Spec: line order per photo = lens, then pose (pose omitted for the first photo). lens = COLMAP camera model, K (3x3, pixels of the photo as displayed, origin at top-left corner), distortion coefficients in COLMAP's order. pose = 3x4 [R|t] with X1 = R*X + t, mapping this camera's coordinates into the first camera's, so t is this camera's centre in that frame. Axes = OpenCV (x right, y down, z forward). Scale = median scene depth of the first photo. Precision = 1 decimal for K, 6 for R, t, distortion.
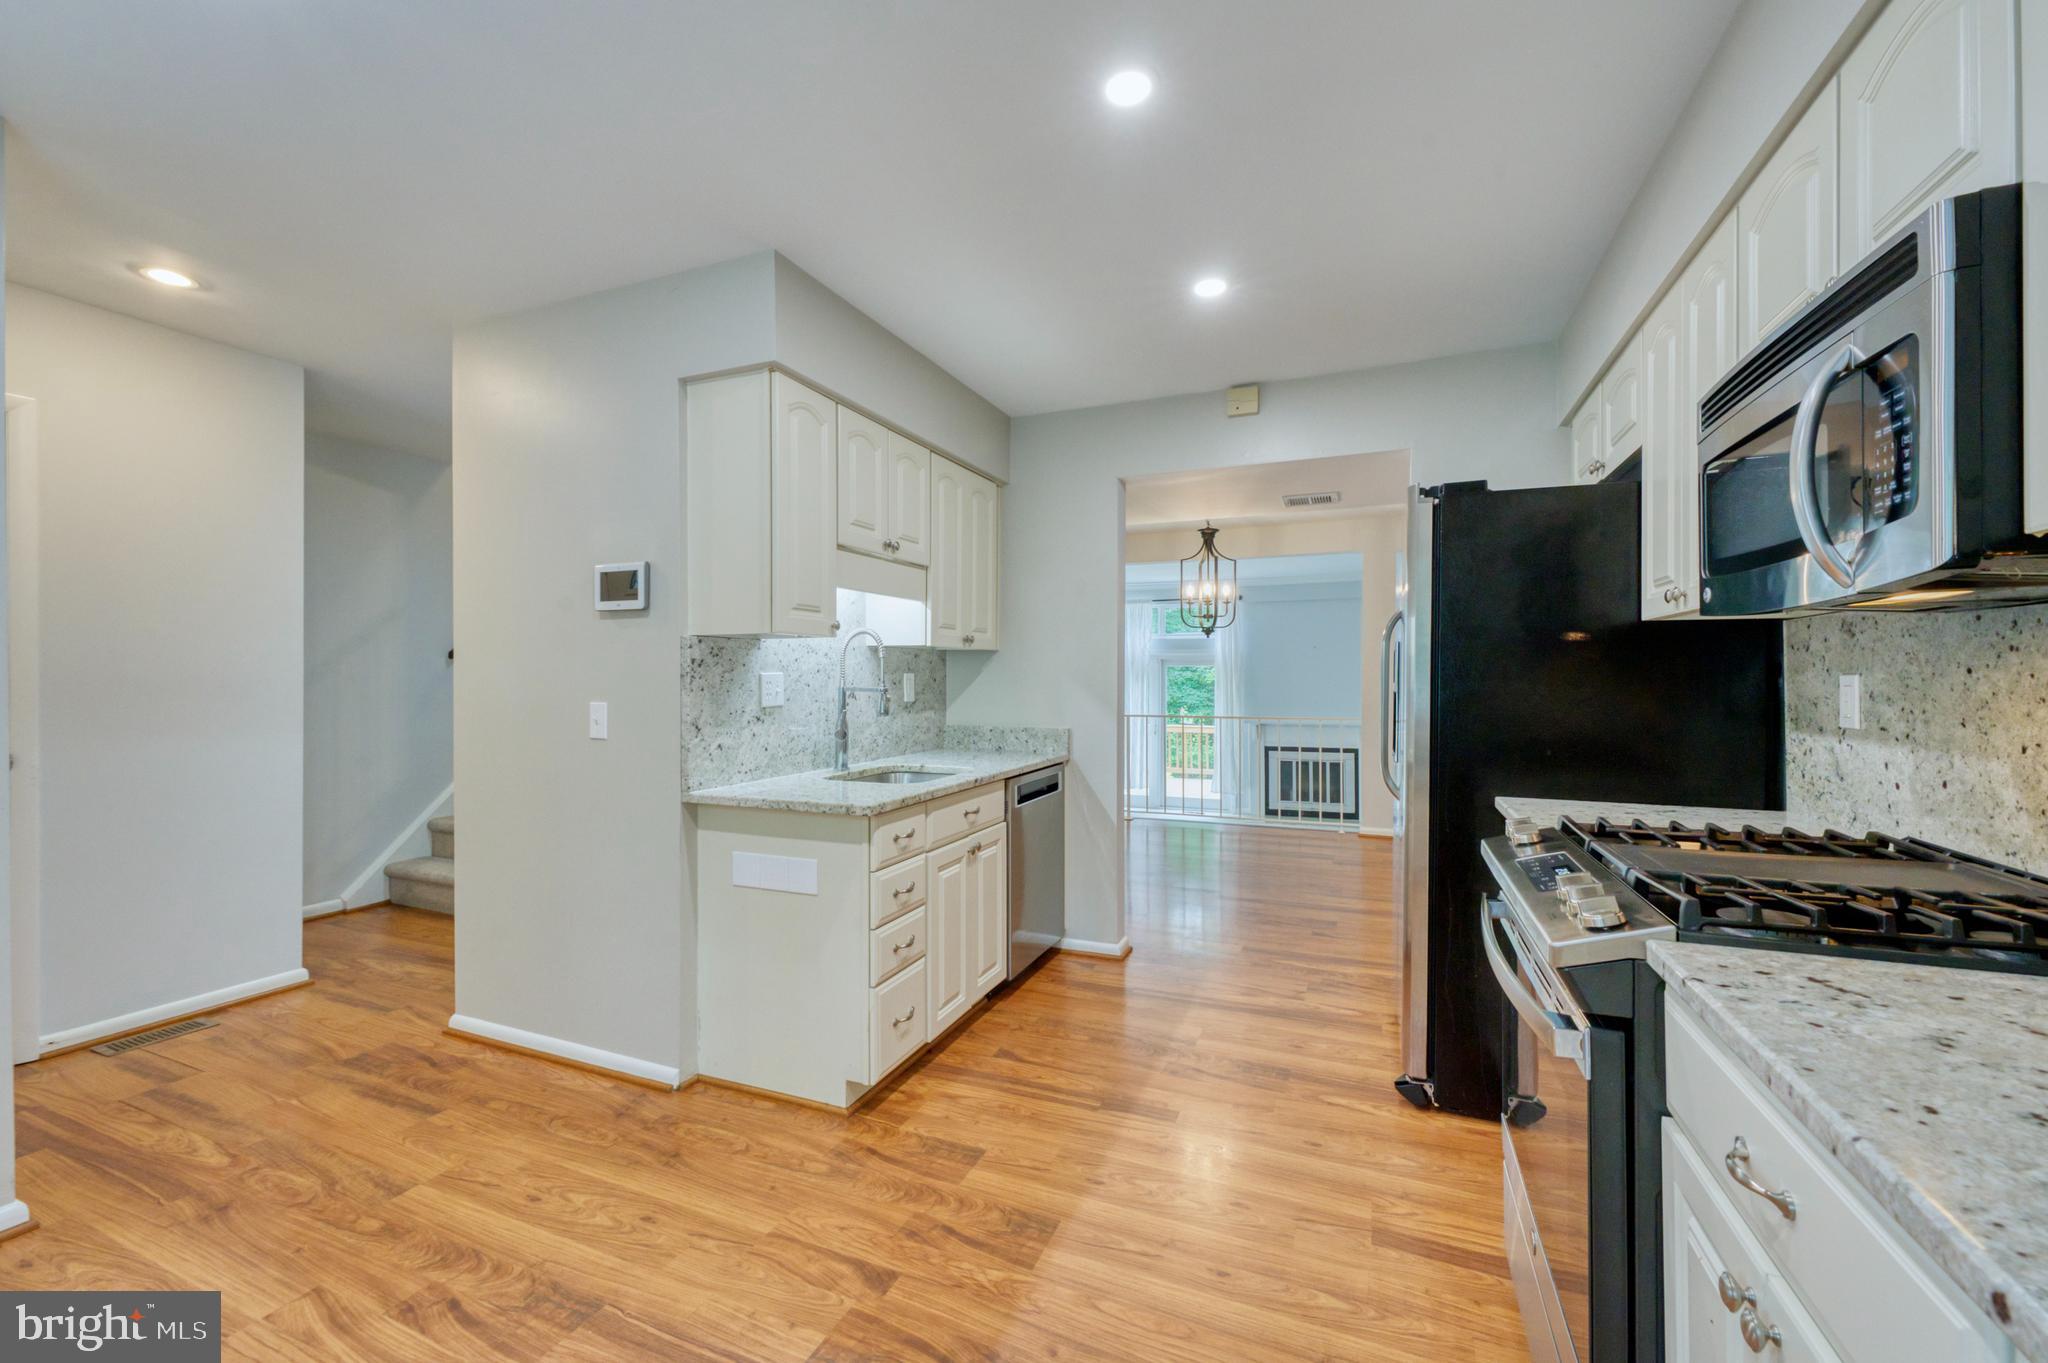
lens RADIAL K [[830.4, 0, 1001.8], [0, 830.4, 703.9], [0, 0, 1]] dist [-0.006668, 0.001636]
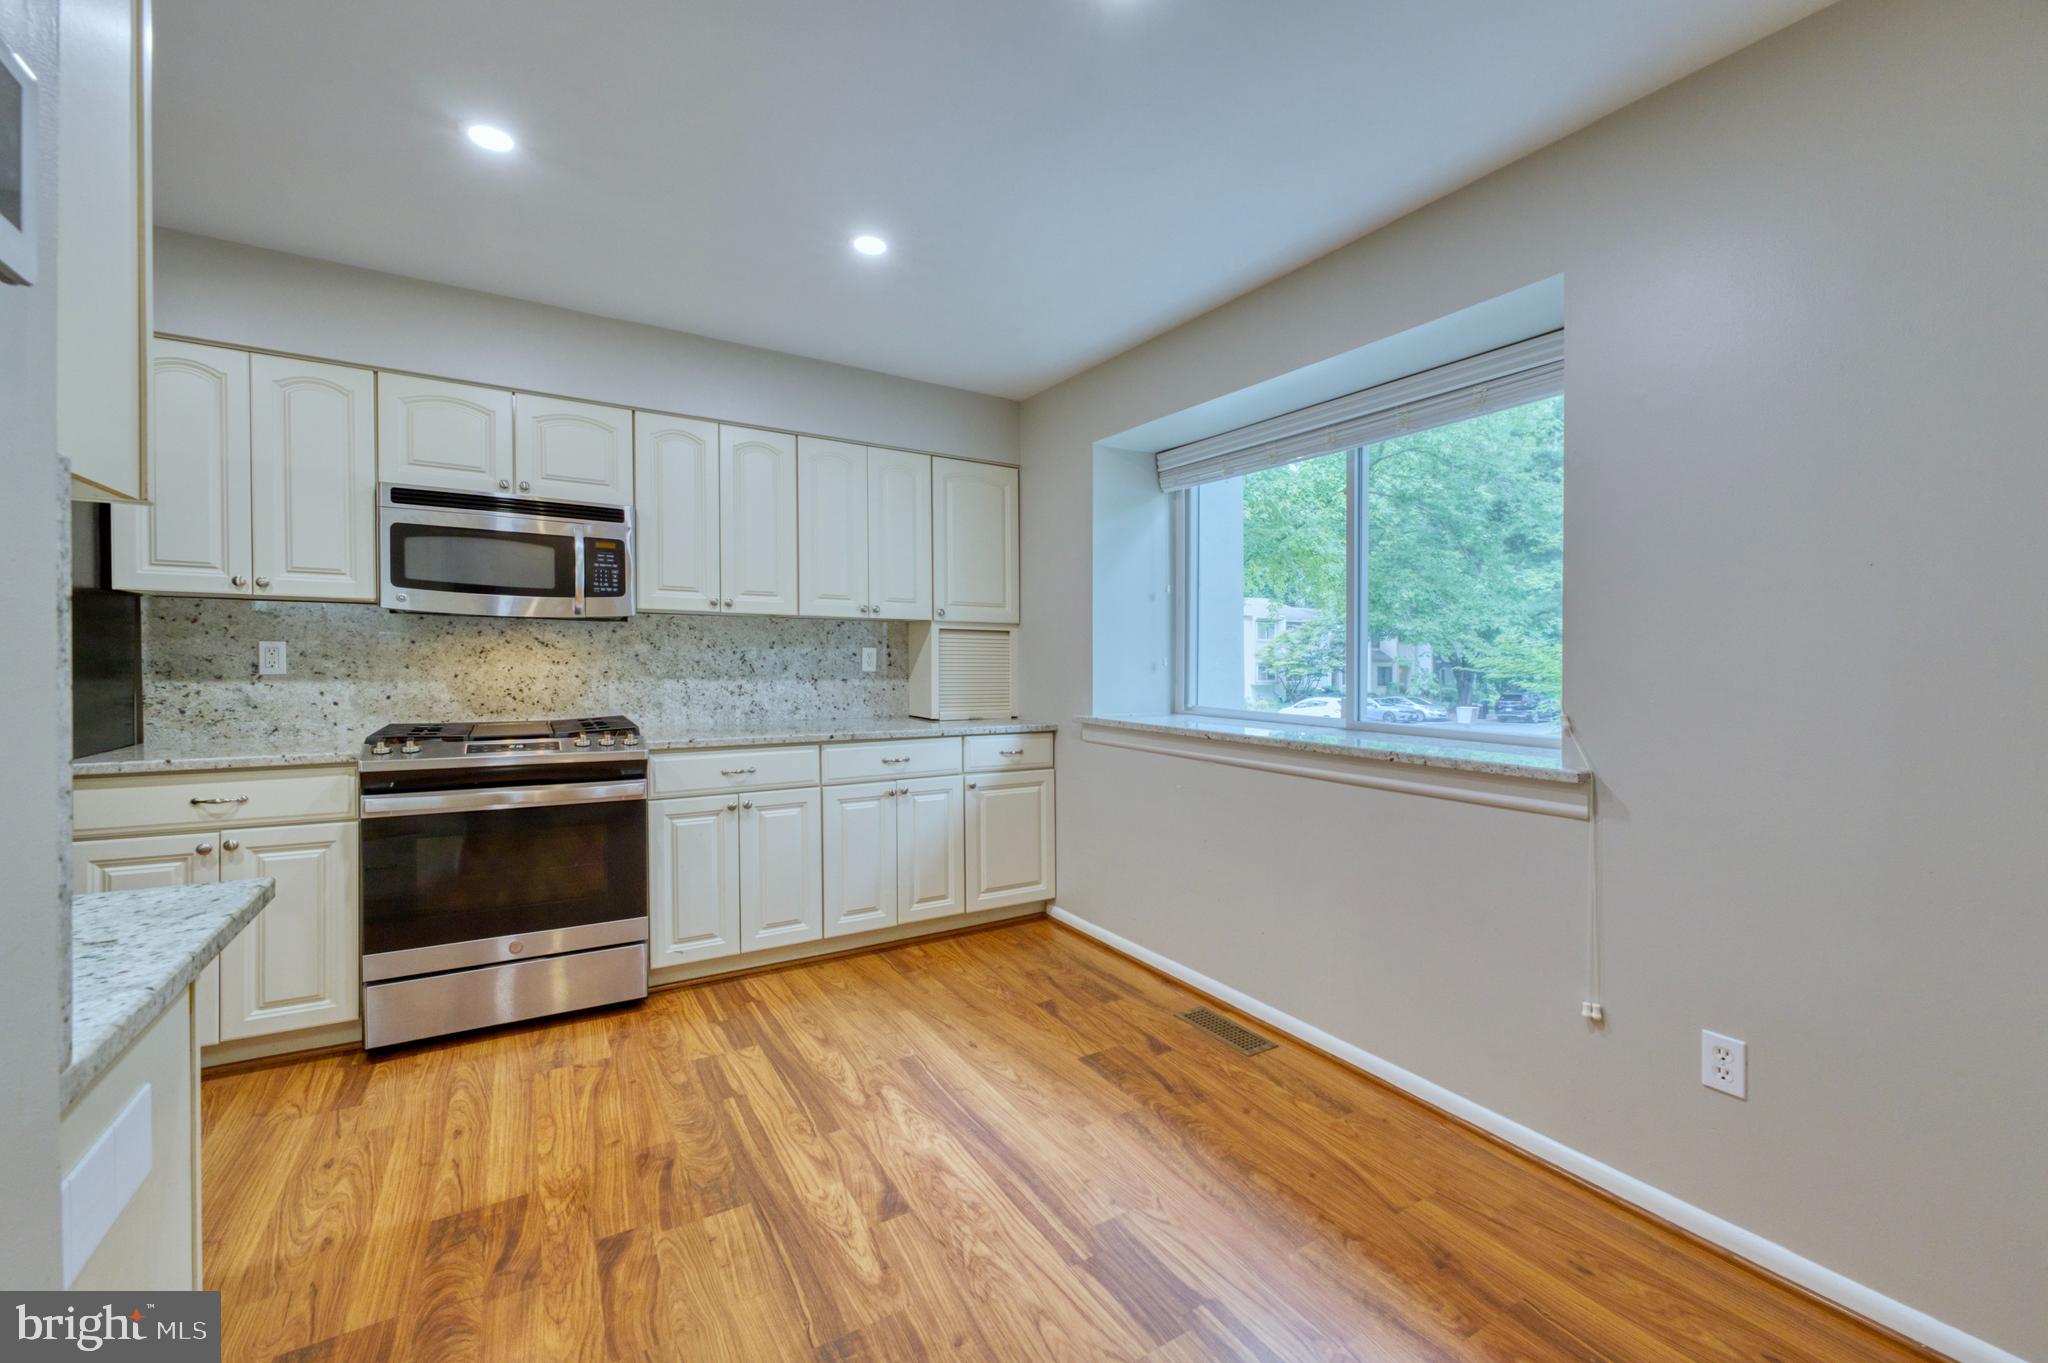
lens RADIAL K [[830.4, 0, 1032.1], [0, 830.4, 680.7], [0, 0, 1]] dist [-0.006668, 0.001636]
pose [[-0.824182, -0.024093, 0.565812, -0.801181], [0.003145, 0.998885, 0.047115, -0.021042], [-0.566316, 0.040611, -0.823187, 1.089317]]
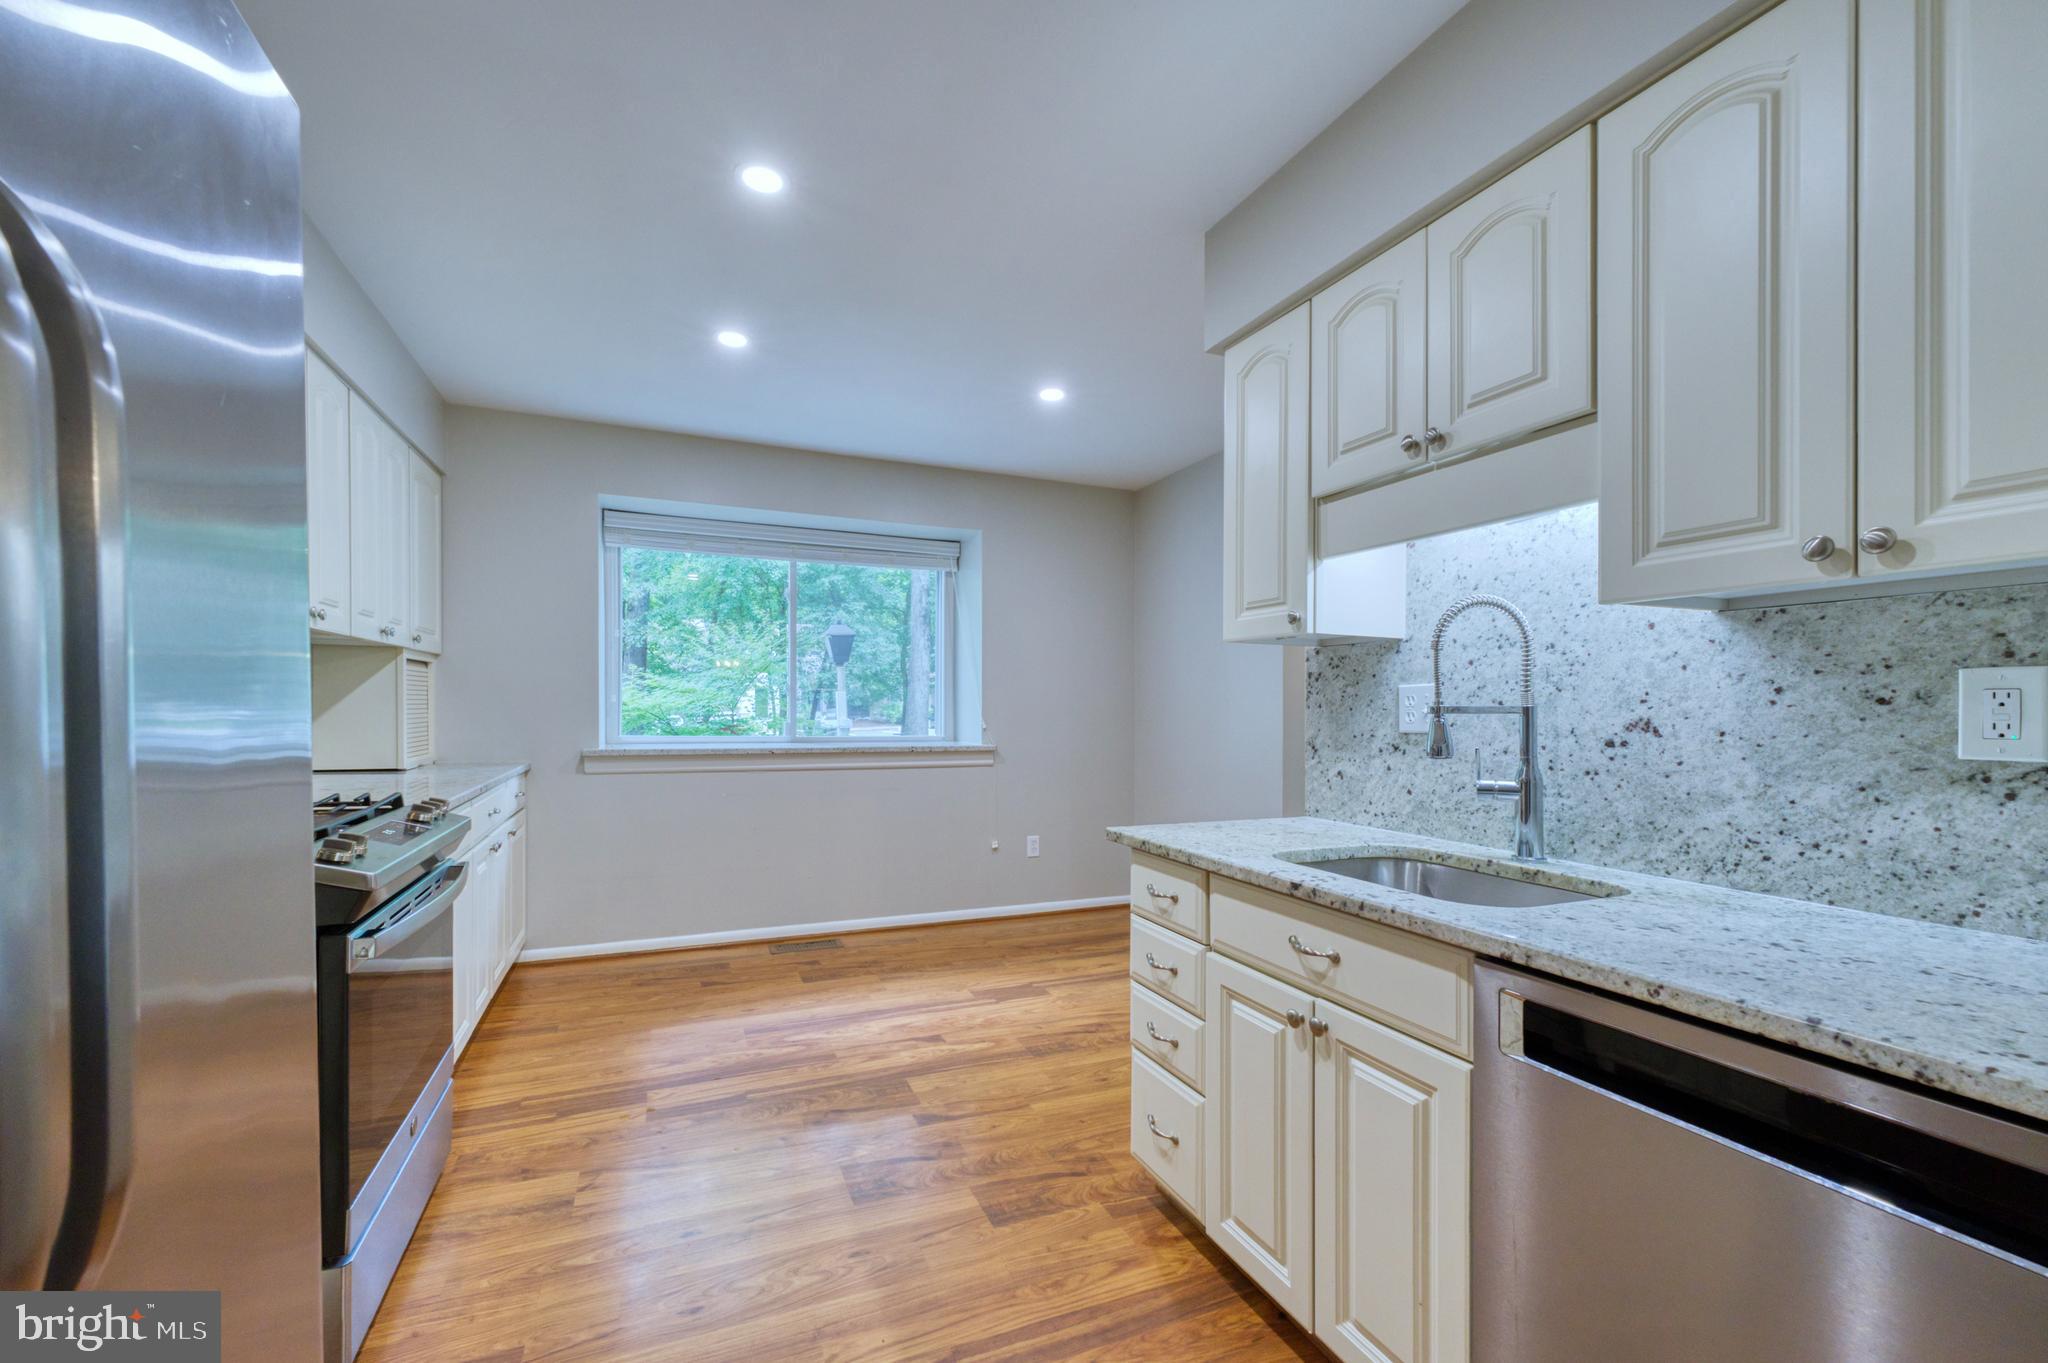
lens RADIAL K [[830.4, 0, 1026.4], [0, 830.4, 748.1], [0, 0, 1]] dist [-0.006668, 0.001636]
pose [[-0.676219, 0.030379, -0.736074, 0.545368], [-0.033505, 0.996847, 0.071921, -0.027477], [0.735939, 0.073297, -0.673069, 1.462423]]
